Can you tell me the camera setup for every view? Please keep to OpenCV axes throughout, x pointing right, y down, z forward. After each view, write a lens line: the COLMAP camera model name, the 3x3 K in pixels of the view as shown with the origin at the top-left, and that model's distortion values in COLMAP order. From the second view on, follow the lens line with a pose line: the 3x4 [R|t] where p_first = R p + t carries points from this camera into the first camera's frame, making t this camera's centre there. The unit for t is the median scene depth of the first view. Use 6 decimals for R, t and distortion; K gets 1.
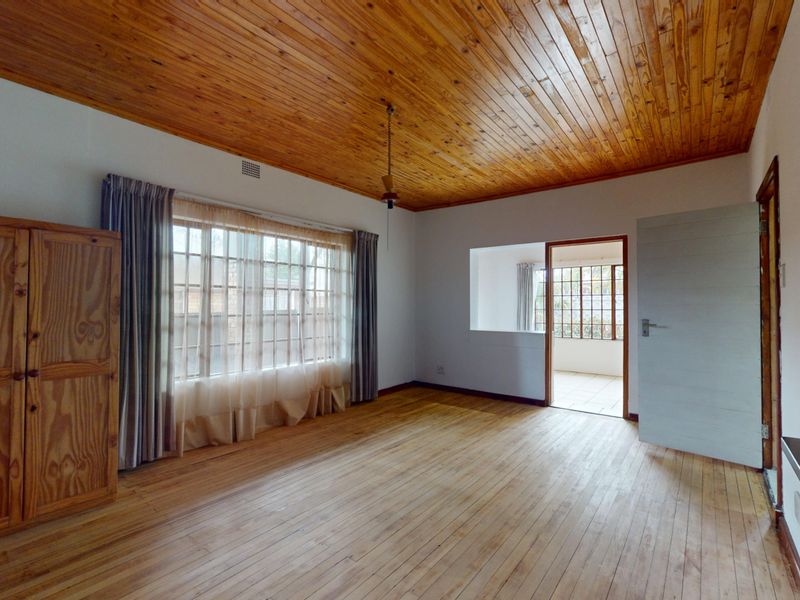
lens RADIAL K [[391.3, 0, 400.0], [0, 391.3, 300.0], [0, 0, 1]] dist [0.001826, 0.000238]
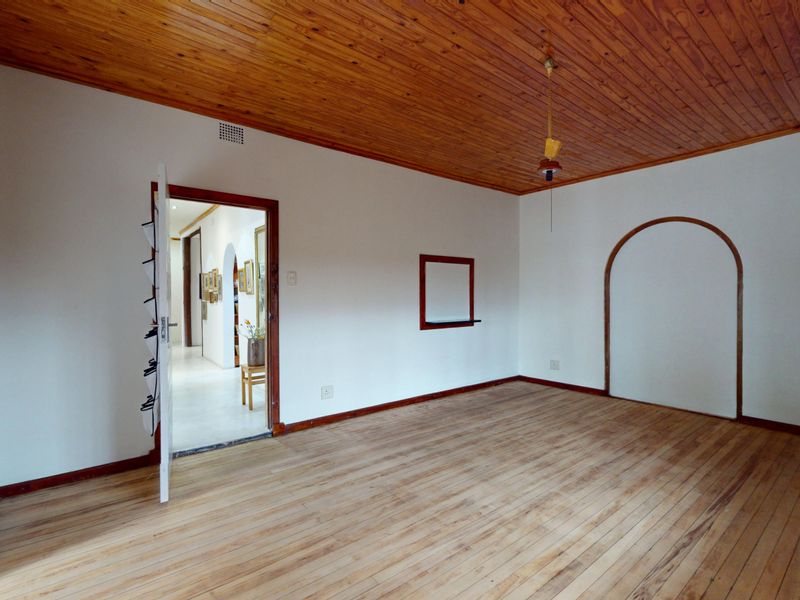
lens RADIAL K [[391.3, 0, 400.0], [0, 391.3, 300.0], [0, 0, 1]] dist [0.001826, 0.000238]
pose [[-0.970371, -0.000567, 0.241620, 0.053177], [-0.002519, 0.999967, -0.007770, 0.019794], [-0.241608, -0.008148, -0.970340, 1.213631]]
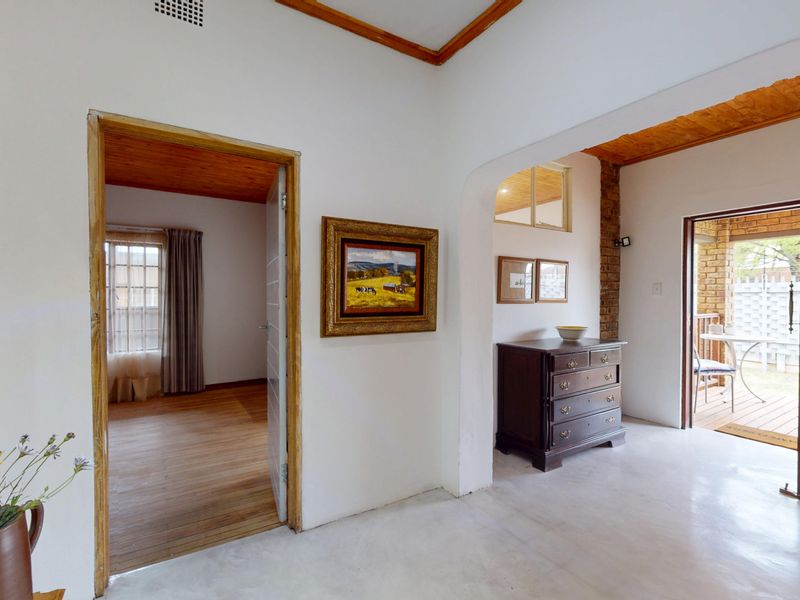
lens RADIAL K [[391.3, 0, 400.0], [0, 391.3, 300.0], [0, 0, 1]] dist [0.001826, 0.000238]
pose [[0.938504, -0.002882, -0.345256, 0.913287], [0.011690, 0.999657, 0.023434, -0.007241], [0.345070, -0.026029, 0.938216, 0.249531]]
